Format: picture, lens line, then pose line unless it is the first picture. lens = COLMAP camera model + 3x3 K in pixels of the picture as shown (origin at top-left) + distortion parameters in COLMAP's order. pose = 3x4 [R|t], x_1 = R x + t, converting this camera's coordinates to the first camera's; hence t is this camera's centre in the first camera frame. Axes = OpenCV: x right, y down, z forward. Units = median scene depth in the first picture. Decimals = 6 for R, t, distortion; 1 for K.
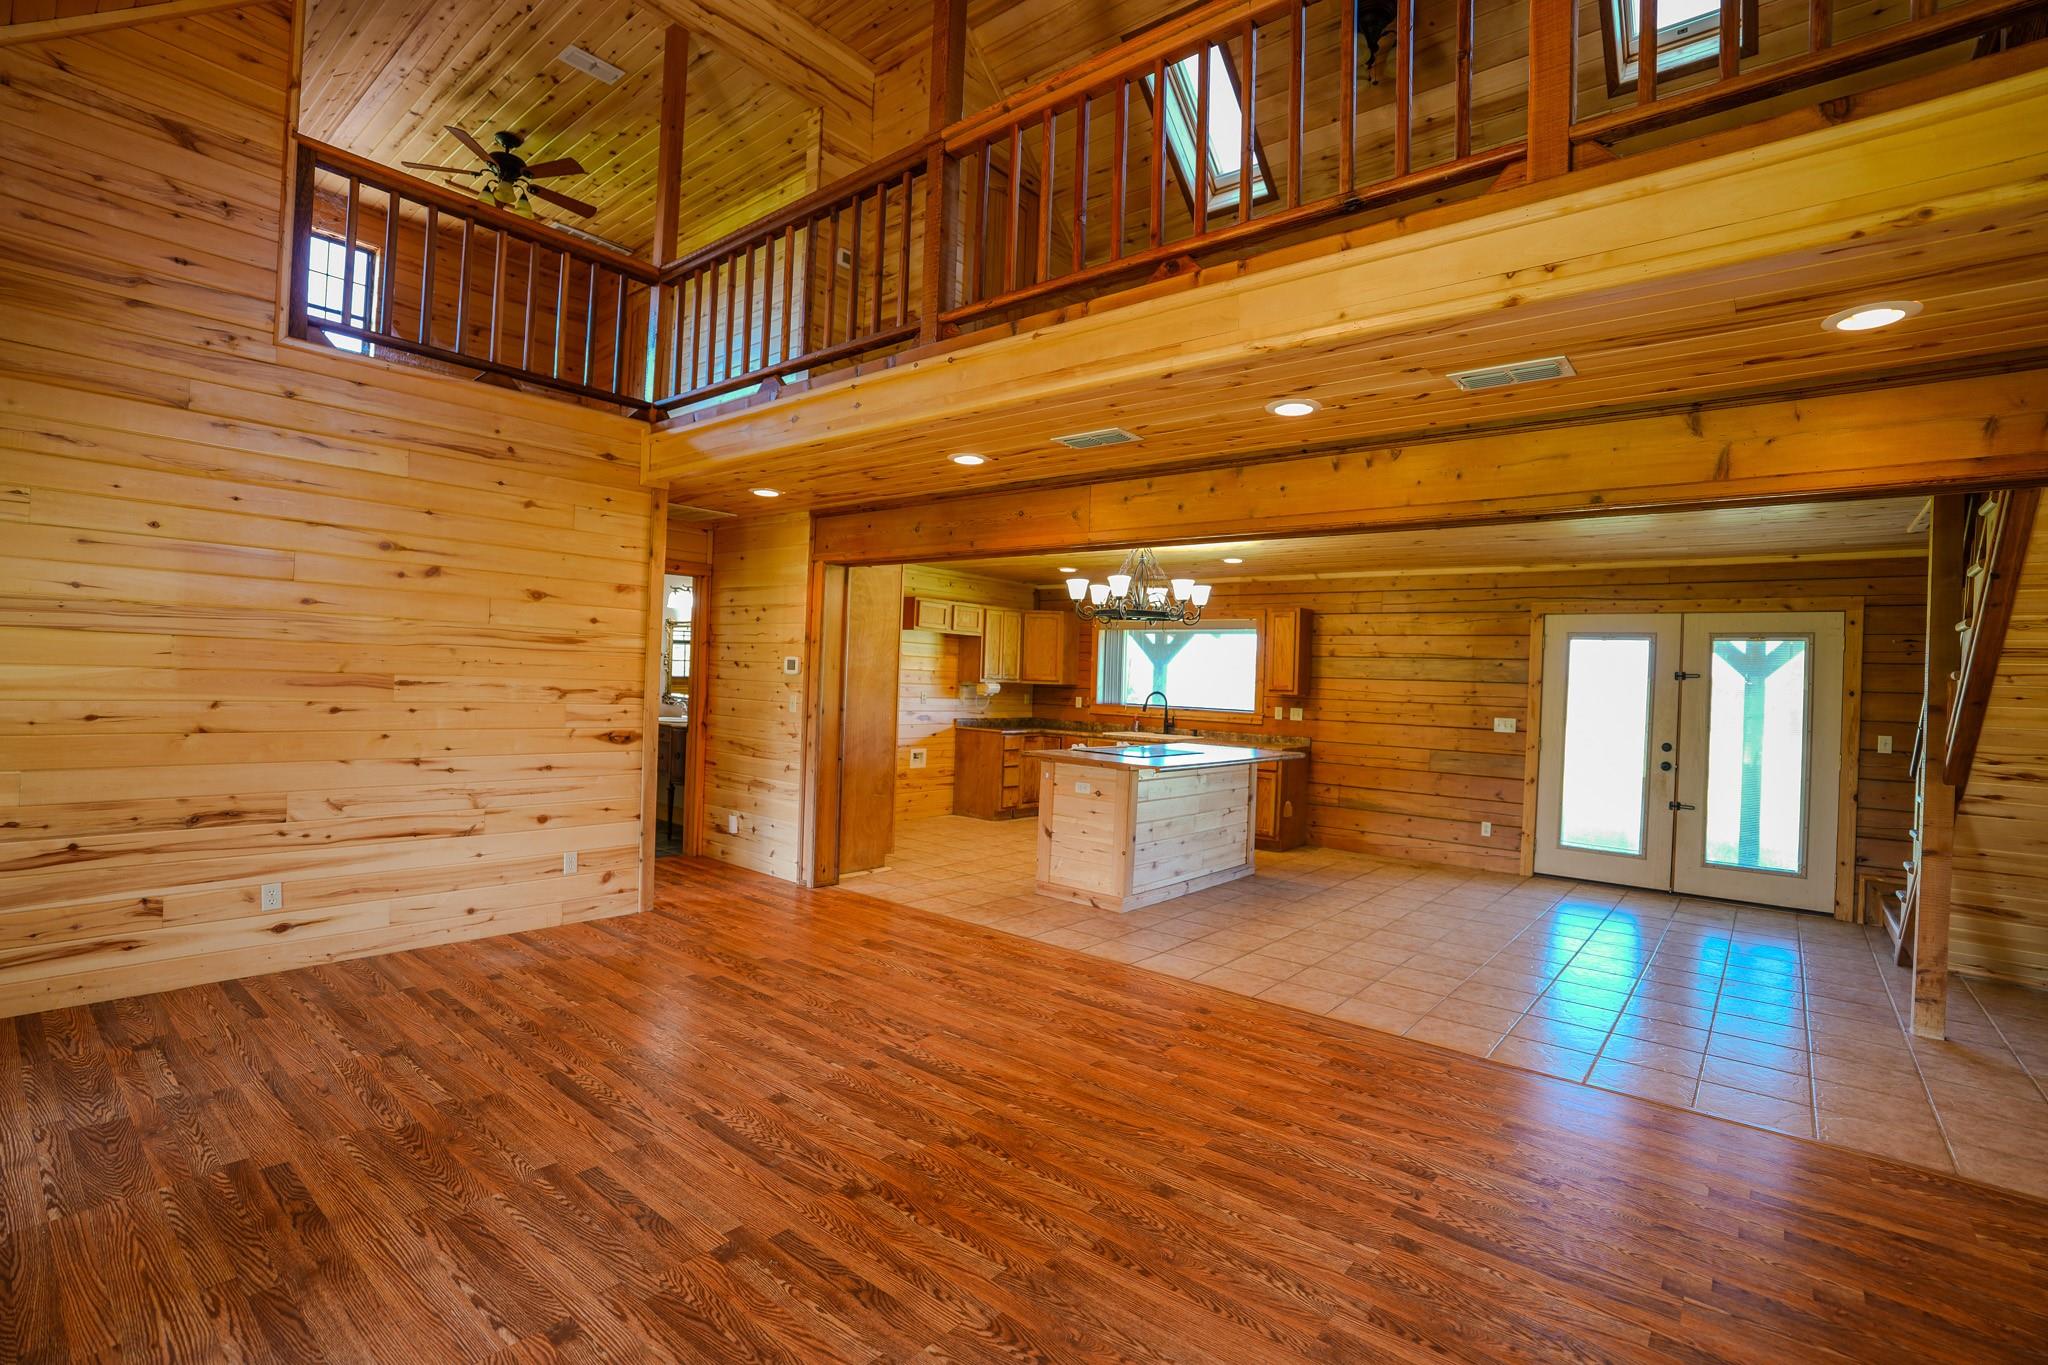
lens RADIAL K [[953.2, 0, 1011.3], [0, 953.2, 679.6], [0, 0, 1]] dist [-0.055020, 0.009621]
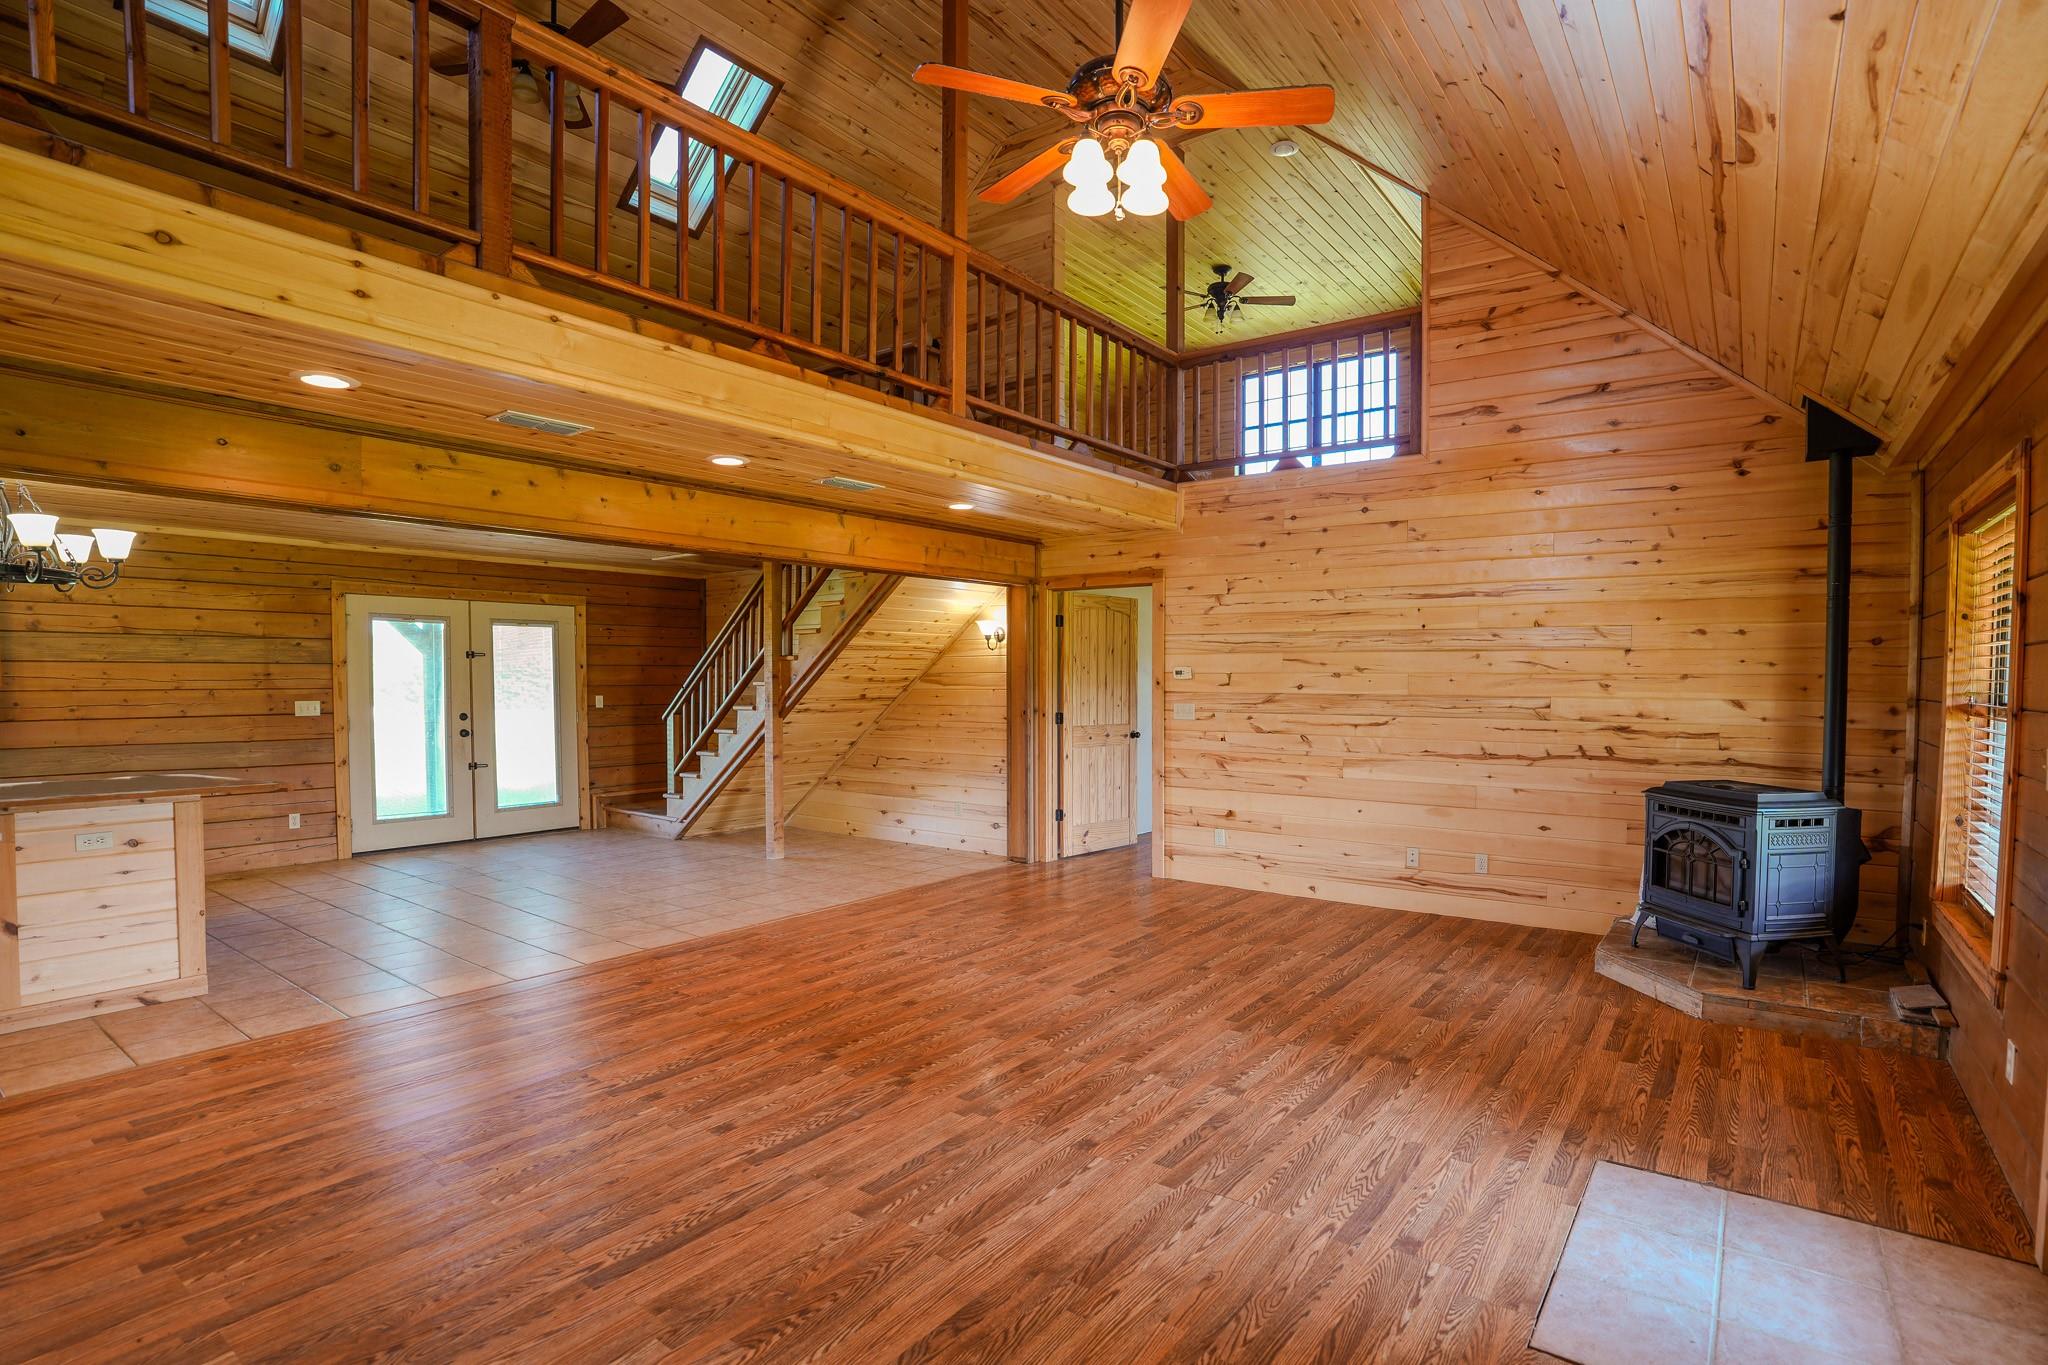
lens RADIAL K [[953.2, 0, 1139.1], [0, 953.2, 713.9], [0, 0, 1]] dist [-0.055020, 0.009621]
pose [[-0.122860, -0.076294, 0.989487, -0.531669], [-0.005885, 0.997079, 0.076149, -0.022801], [-0.992407, 0.003533, -0.122950, 0.304442]]
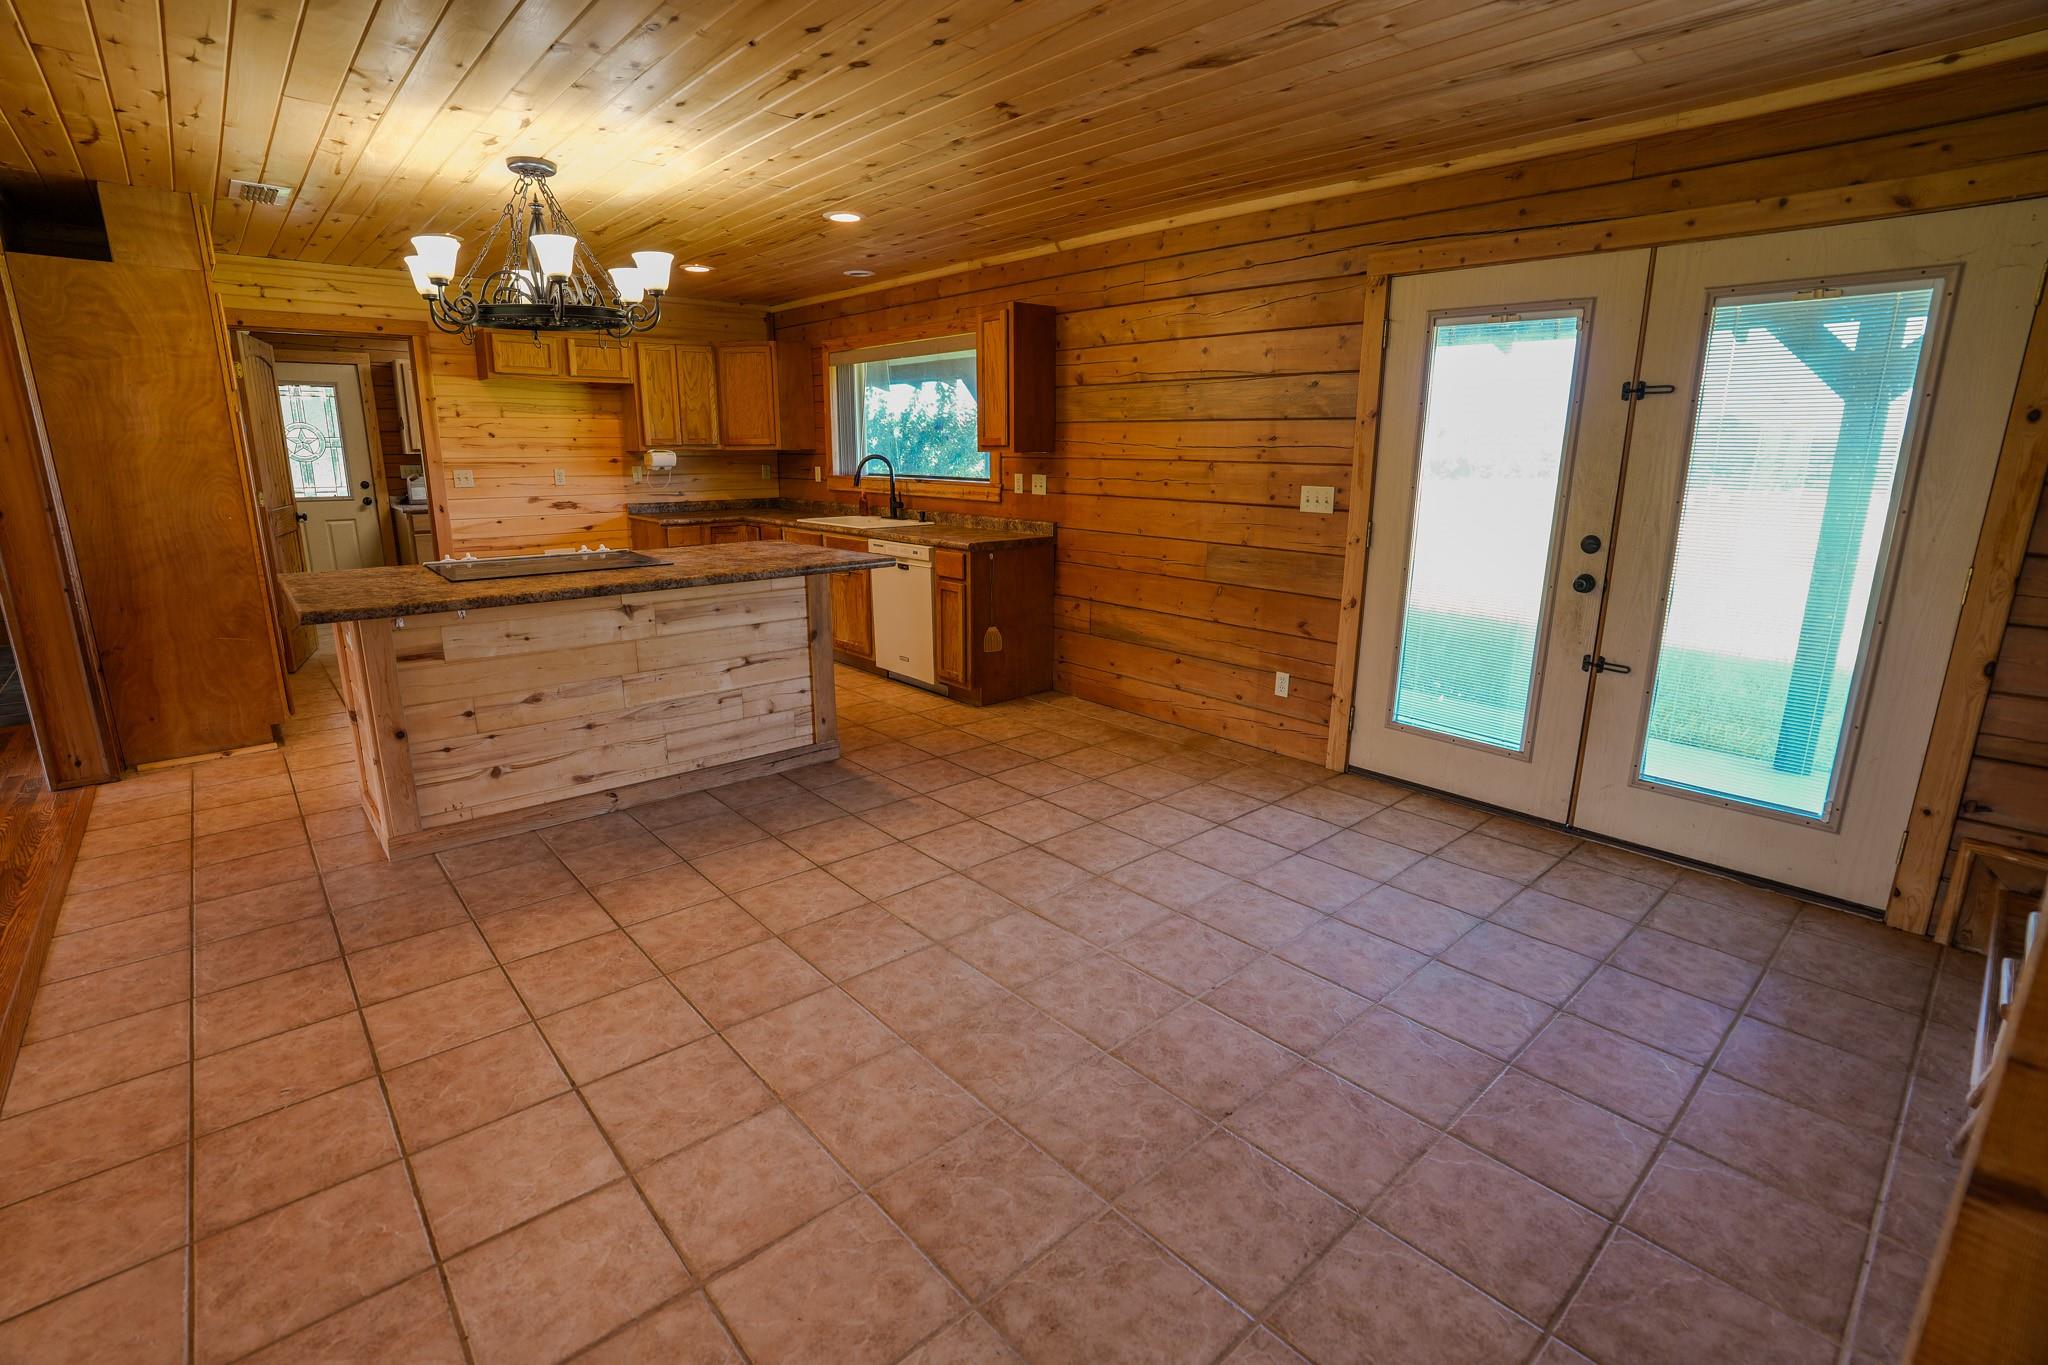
lens RADIAL K [[953.2, 0, 1013.4], [0, 953.2, 680.6], [0, 0, 1]] dist [-0.055020, 0.009621]
pose [[0.985926, 0.006464, -0.167057, 0.480194], [0.033723, 0.971023, 0.236596, 0.016150], [0.163745, -0.238899, 0.957139, 0.457209]]
